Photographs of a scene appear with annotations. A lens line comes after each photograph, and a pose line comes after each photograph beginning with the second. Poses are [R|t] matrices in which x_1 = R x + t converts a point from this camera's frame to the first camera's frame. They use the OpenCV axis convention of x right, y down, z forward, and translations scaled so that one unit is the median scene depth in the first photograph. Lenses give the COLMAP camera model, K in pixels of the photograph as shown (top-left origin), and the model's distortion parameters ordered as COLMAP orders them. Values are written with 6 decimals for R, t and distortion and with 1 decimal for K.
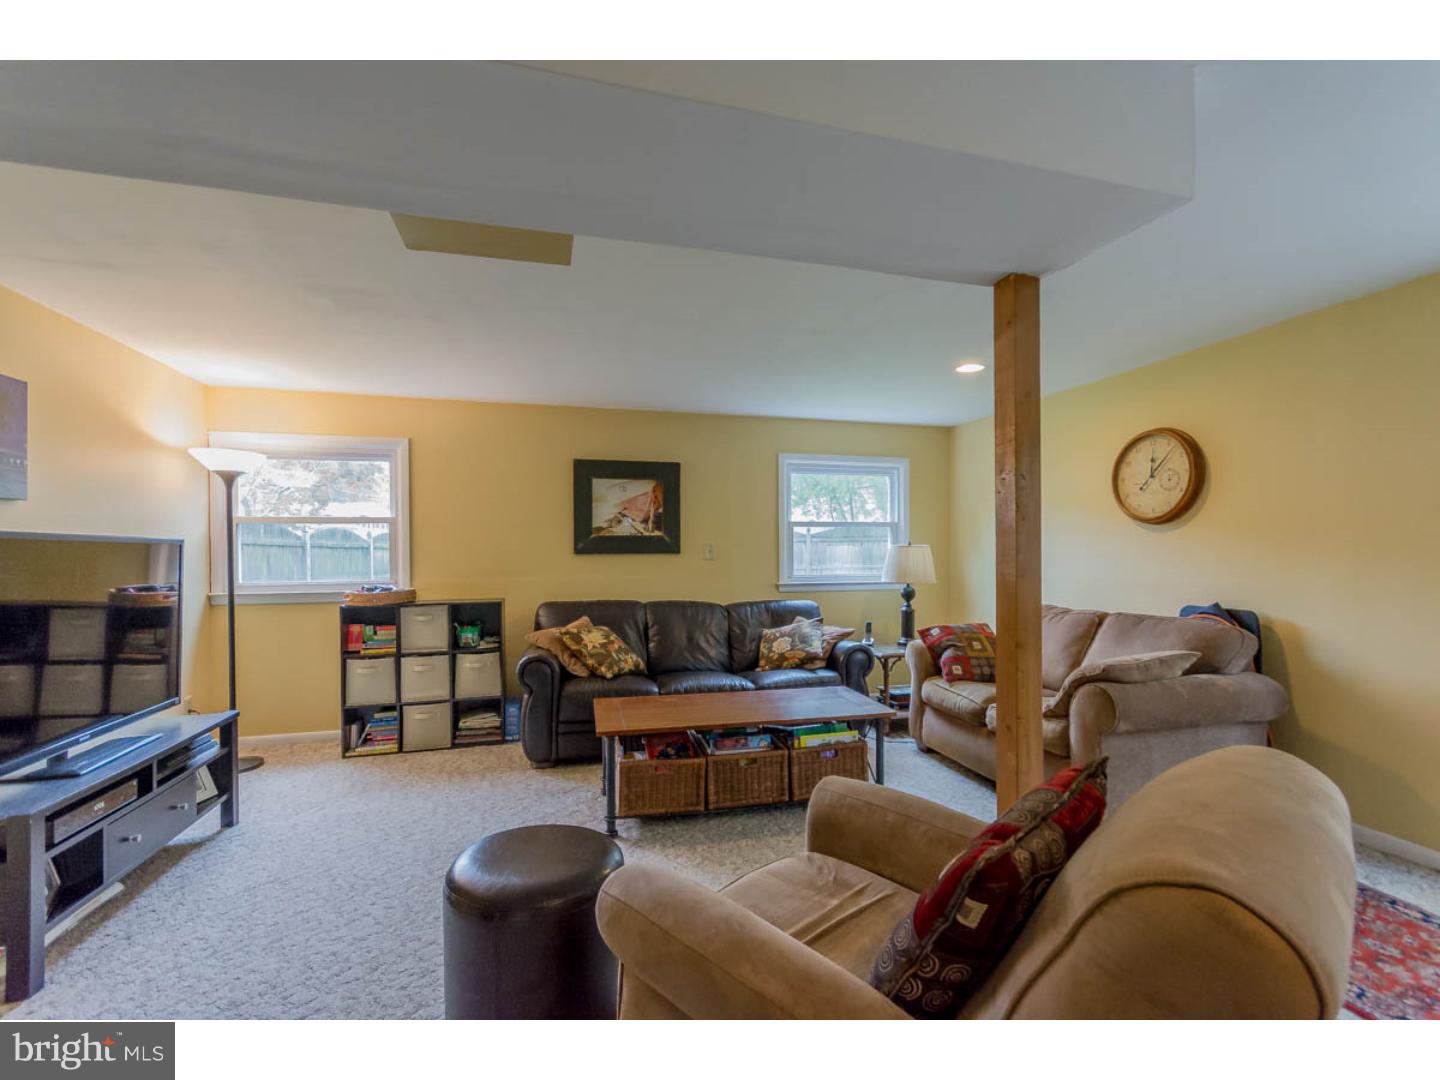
lens RADIAL K [[643.8, 0, 725.7], [0, 643.8, 554.2], [0, 0, 1]] dist [0.003052, 0.001280]
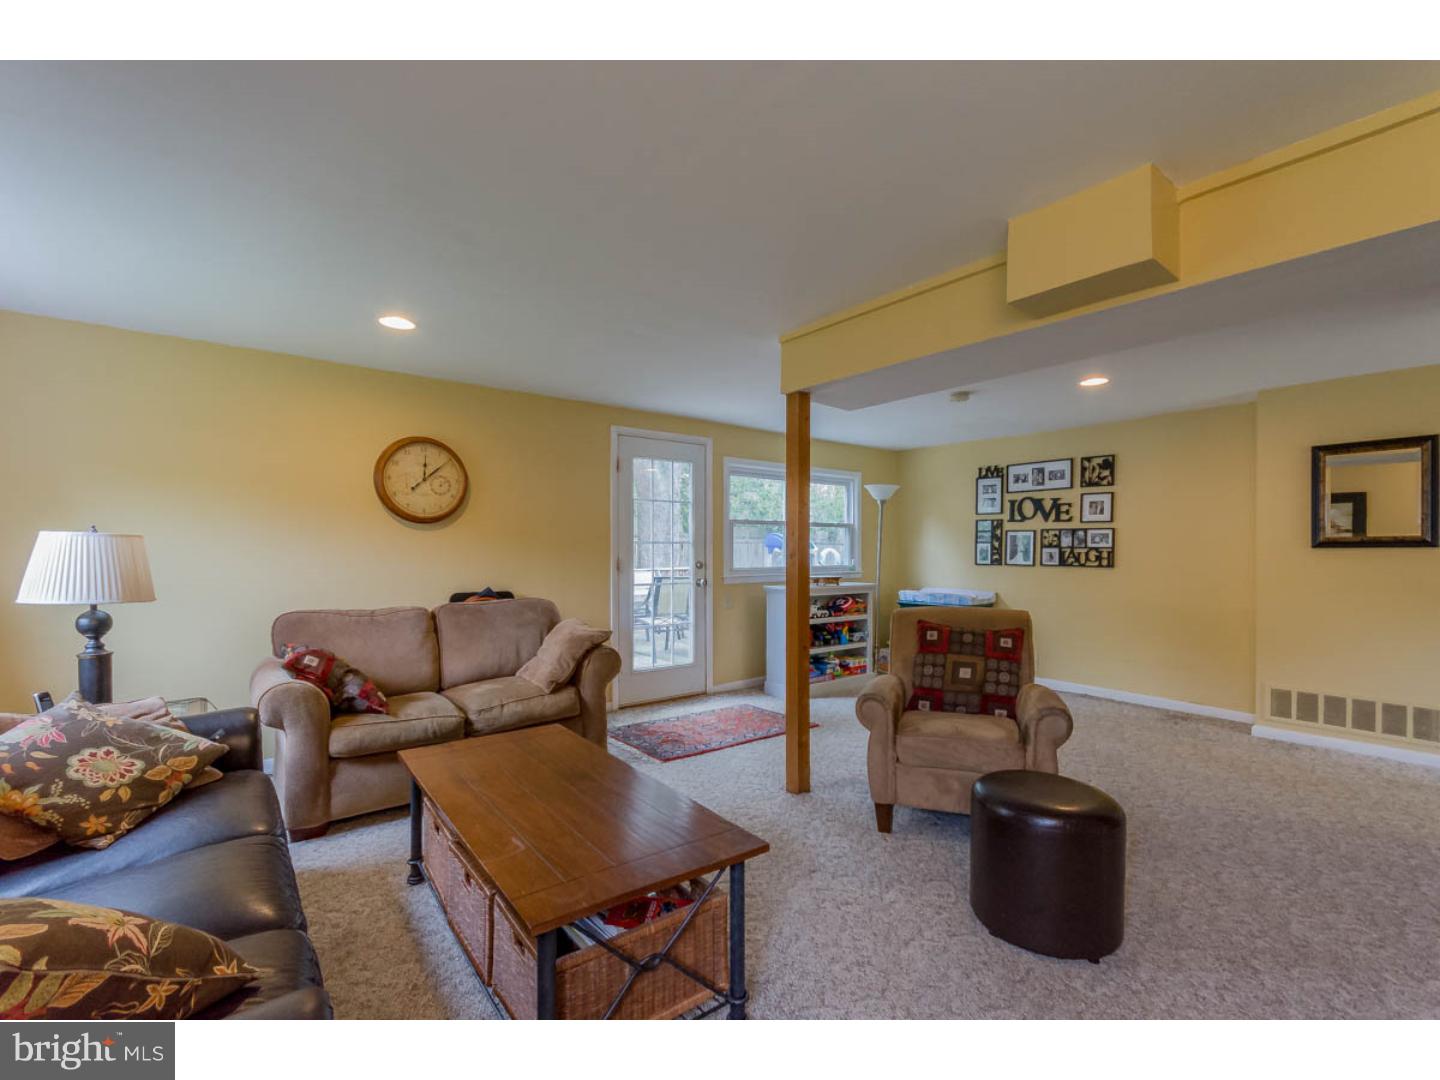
lens RADIAL K [[643.8, 0, 725.7], [0, 643.8, 554.2], [0, 0, 1]] dist [0.003052, 0.001280]
pose [[-0.398389, -0.004675, 0.917204, -0.504550], [0.002139, 0.999980, 0.006026, 0.000750], [-0.917214, 0.004363, -0.398371, 0.873399]]
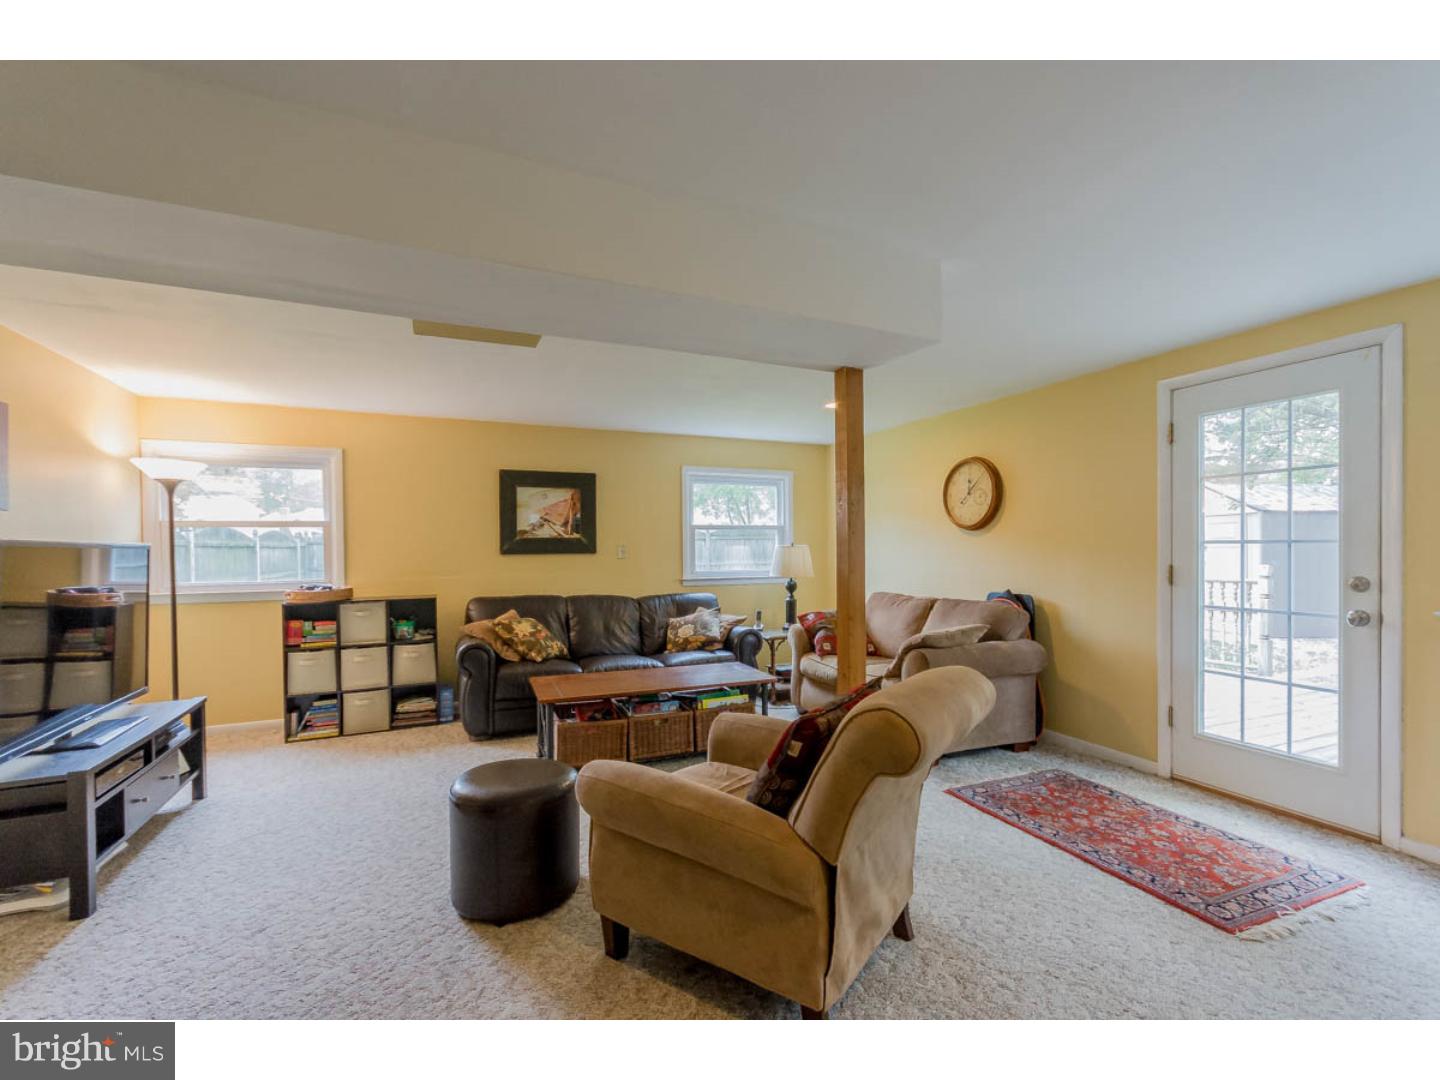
lens RADIAL K [[643.8, 0, 725.7], [0, 643.8, 554.2], [0, 0, 1]] dist [0.003052, 0.001280]
pose [[0.987857, -0.004620, 0.155298, -0.026054], [0.003666, 0.999973, 0.006429, -0.007572], [-0.155323, -0.005782, 0.987847, -0.192314]]
